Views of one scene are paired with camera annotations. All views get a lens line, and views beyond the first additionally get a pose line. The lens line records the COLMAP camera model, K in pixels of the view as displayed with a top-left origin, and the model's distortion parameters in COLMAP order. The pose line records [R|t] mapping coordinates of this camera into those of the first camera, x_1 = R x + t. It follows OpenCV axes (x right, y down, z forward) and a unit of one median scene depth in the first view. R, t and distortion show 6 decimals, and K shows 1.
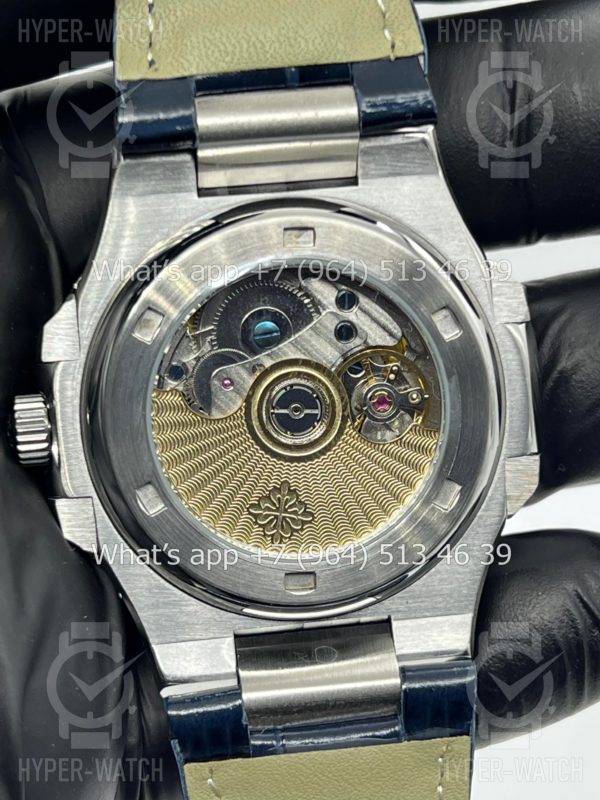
lens RADIAL K [[1802.8, 0, 300.5], [0, 1802.8, 401.6], [0, 0, 1]] dist [0.046653, 0.000000]
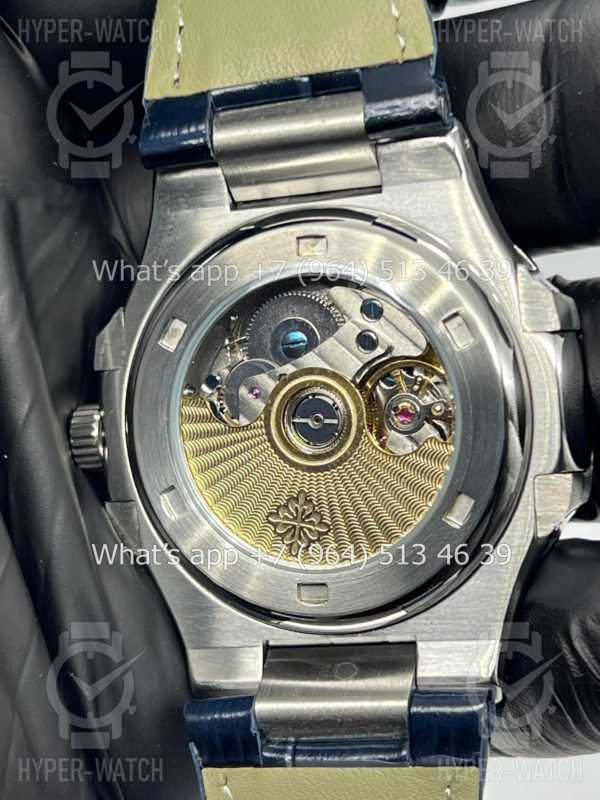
lens RADIAL K [[1802.8, 0, 300.9], [0, 1802.8, 398.4], [0, 0, 1]] dist [0.046653, 0.000000]
pose [[0.910530, 0.007810, -0.413369, 0.401406], [-0.032791, 0.998036, -0.053373, 0.046386], [0.412141, 0.062153, 0.908998, 0.092278]]
